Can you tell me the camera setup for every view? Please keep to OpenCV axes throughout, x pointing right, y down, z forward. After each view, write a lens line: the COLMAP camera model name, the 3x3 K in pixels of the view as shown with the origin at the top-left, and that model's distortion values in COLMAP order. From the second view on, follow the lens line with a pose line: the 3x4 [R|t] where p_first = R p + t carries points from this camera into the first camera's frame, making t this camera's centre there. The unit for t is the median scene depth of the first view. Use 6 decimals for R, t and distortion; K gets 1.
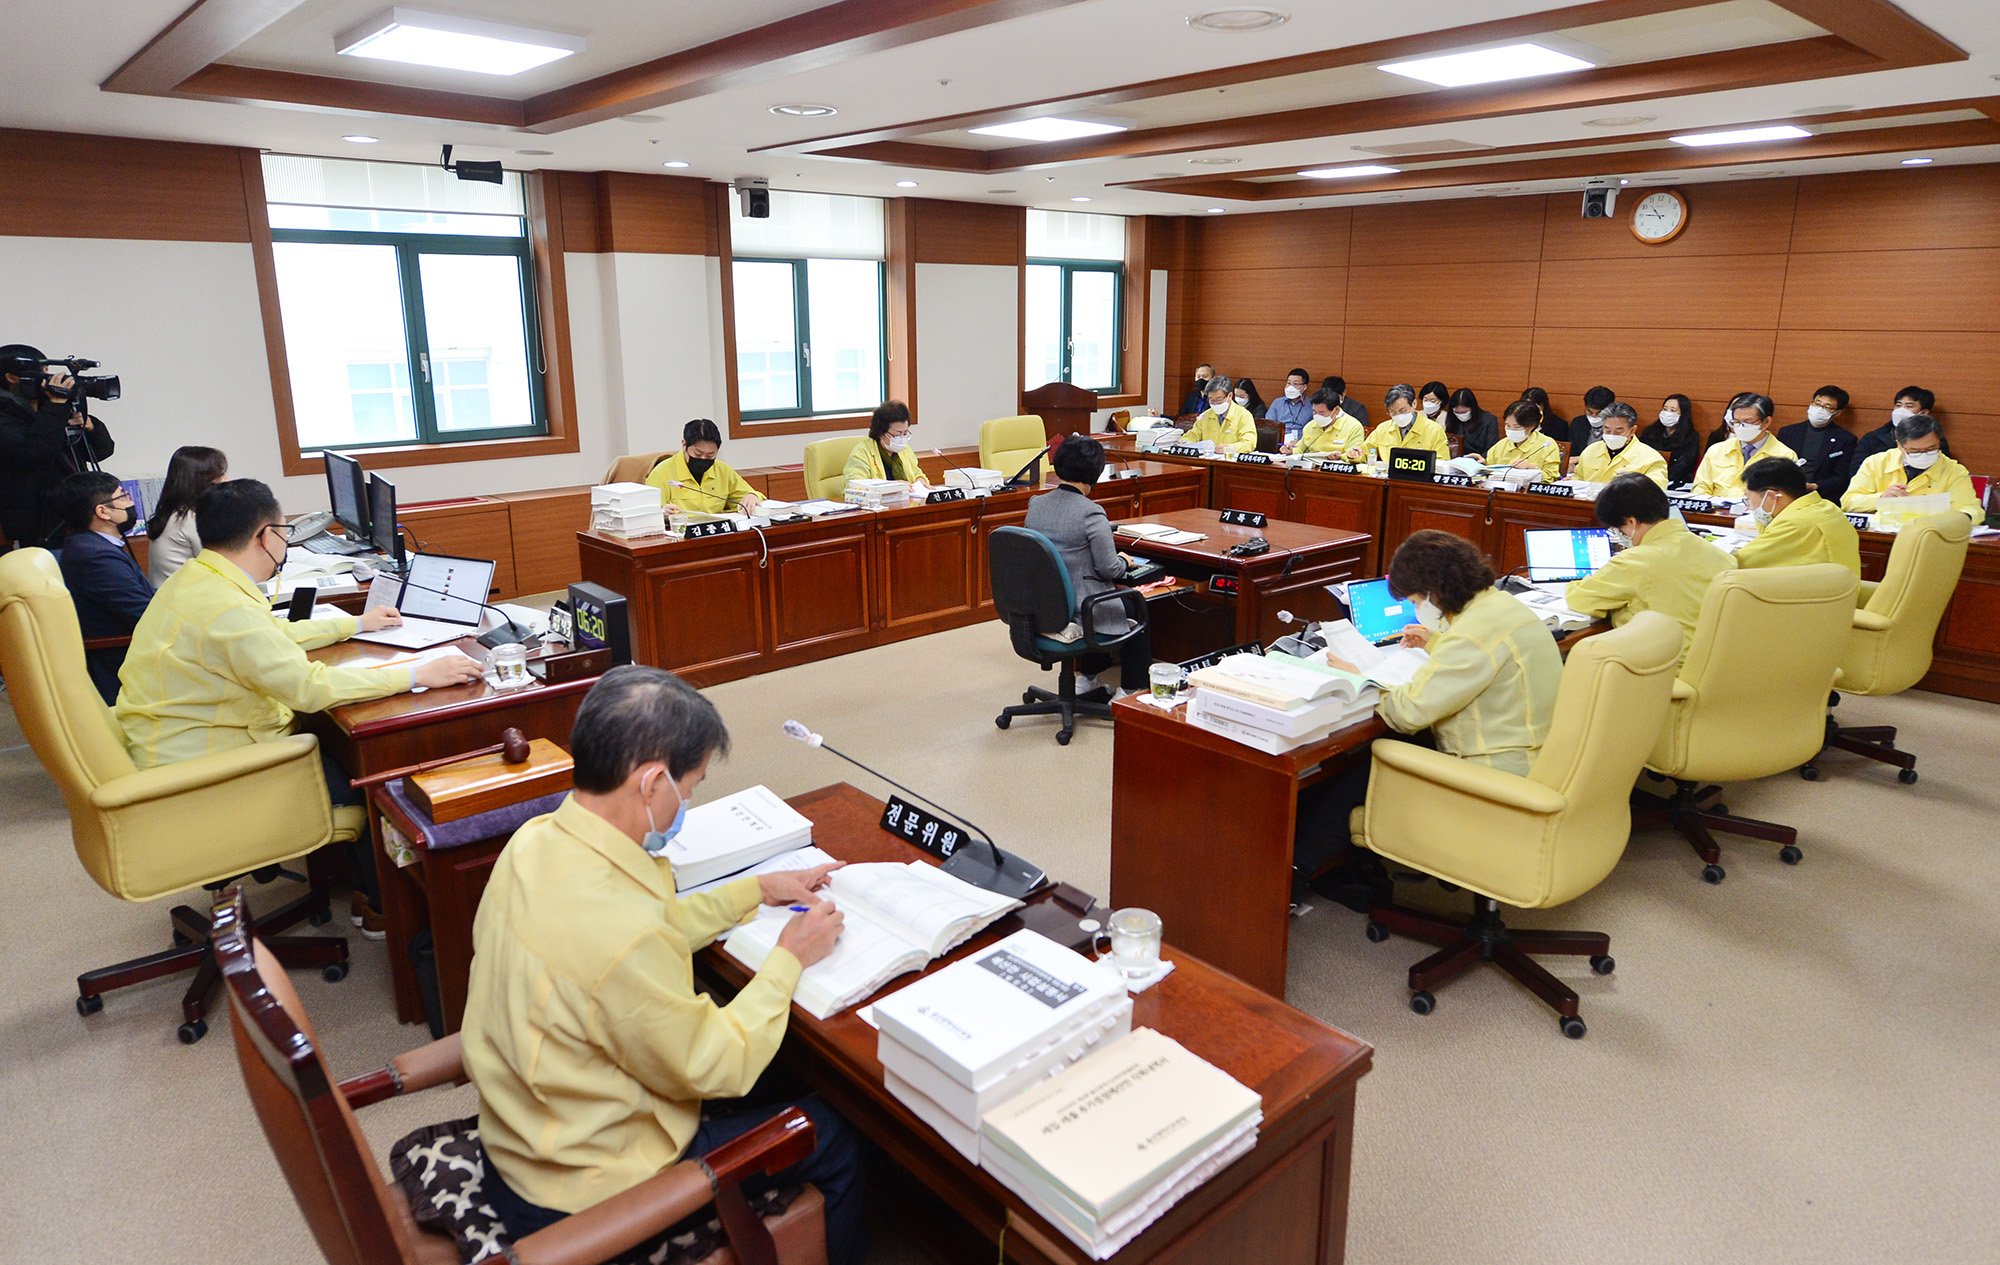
lens RADIAL K [[1209.7, 0, 997.7], [0, 1209.7, 621.8], [0, 0, 1]] dist [0.004504, -0.001205]
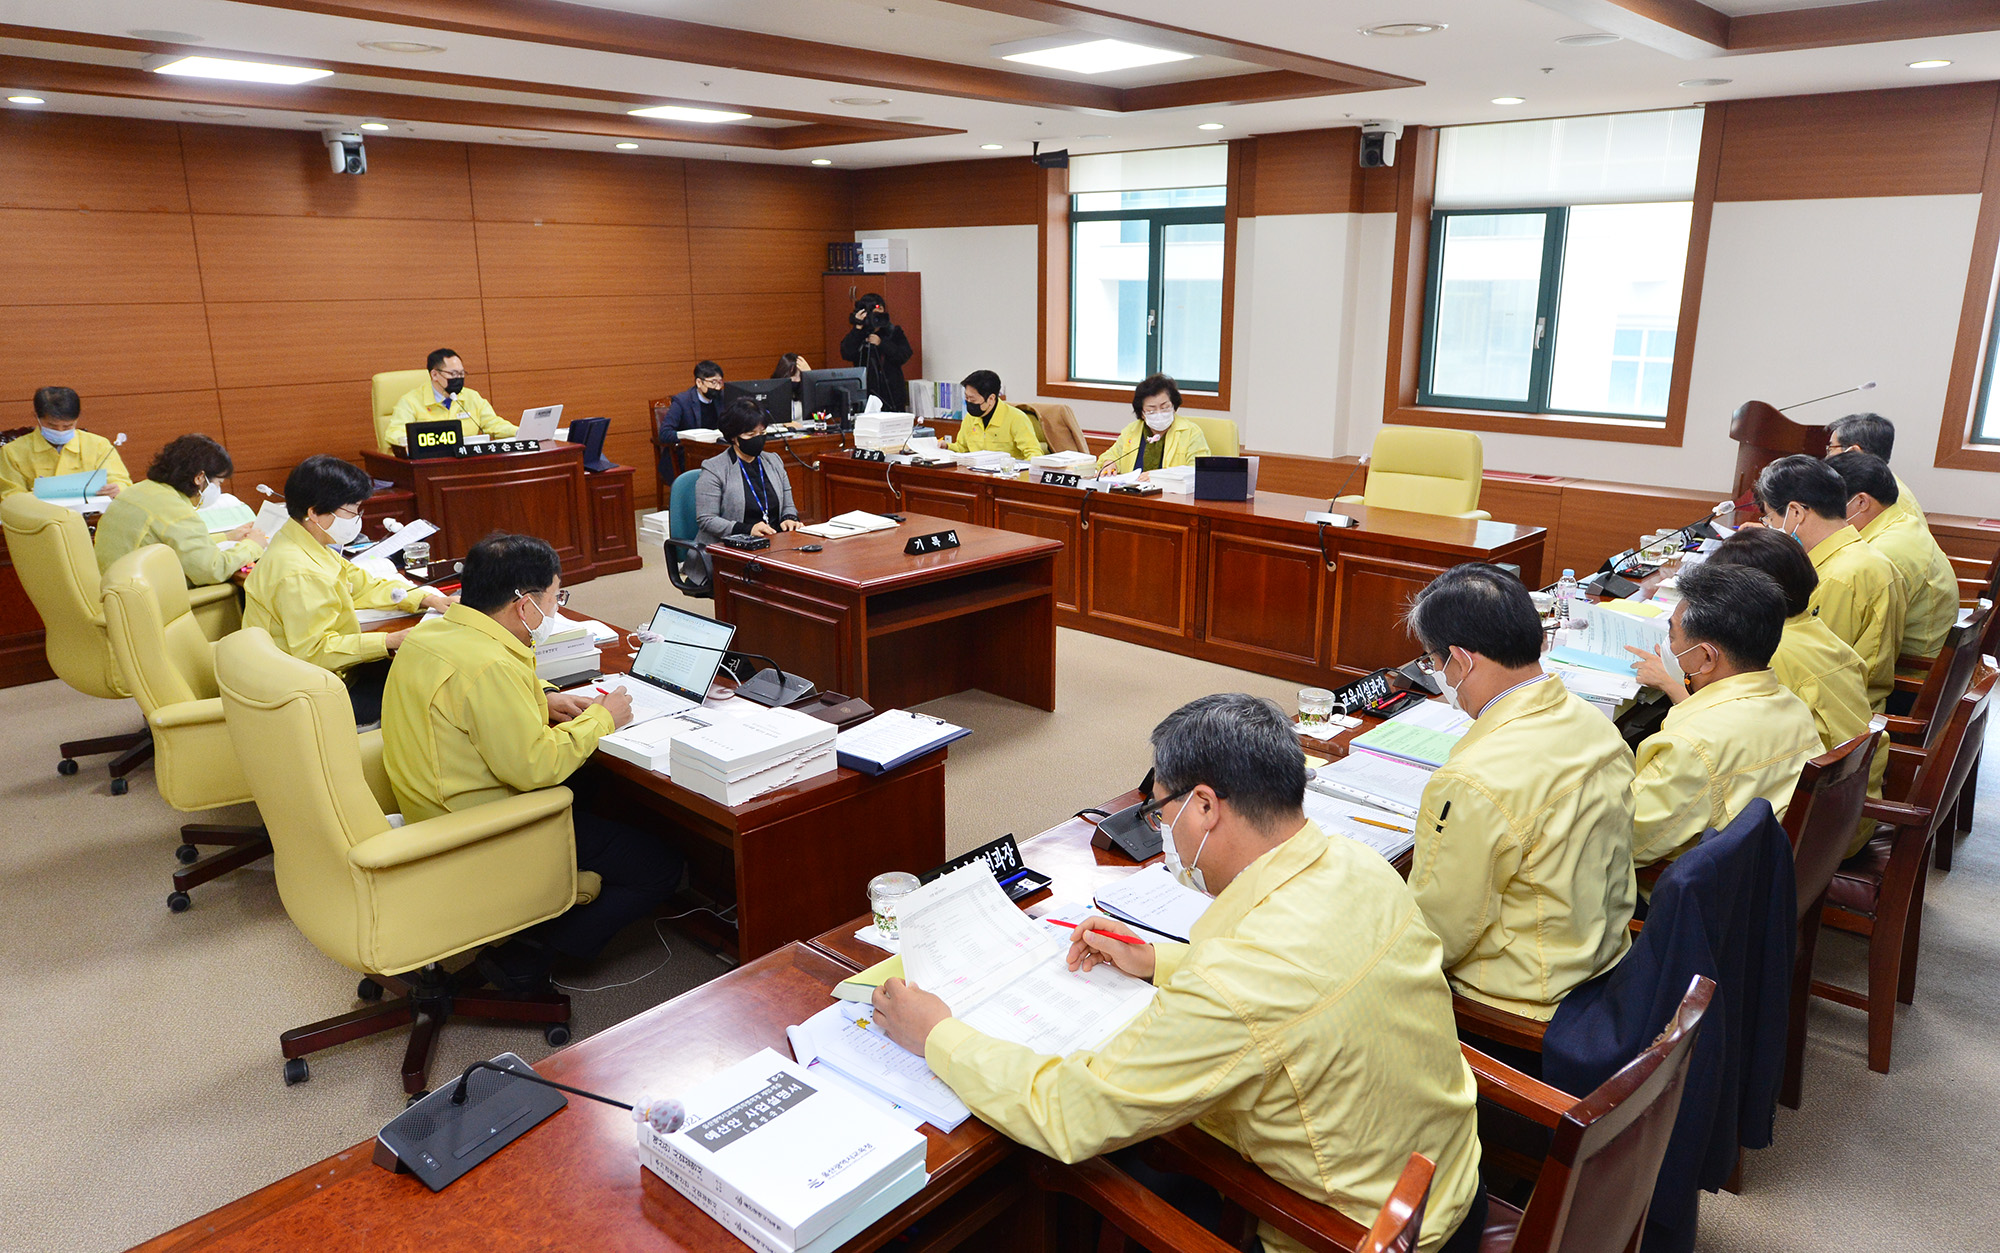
lens RADIAL K [[1357.8, 0, 997.9], [0, 1357.8, 625.7], [0, 0, 1]] dist [-0.000101, 0.001704]
pose [[0.084396, 0.255415, -0.963141, 1.004925], [-0.251175, 0.940829, 0.227489, -0.230088], [0.964255, 0.222718, 0.143557, 0.868685]]
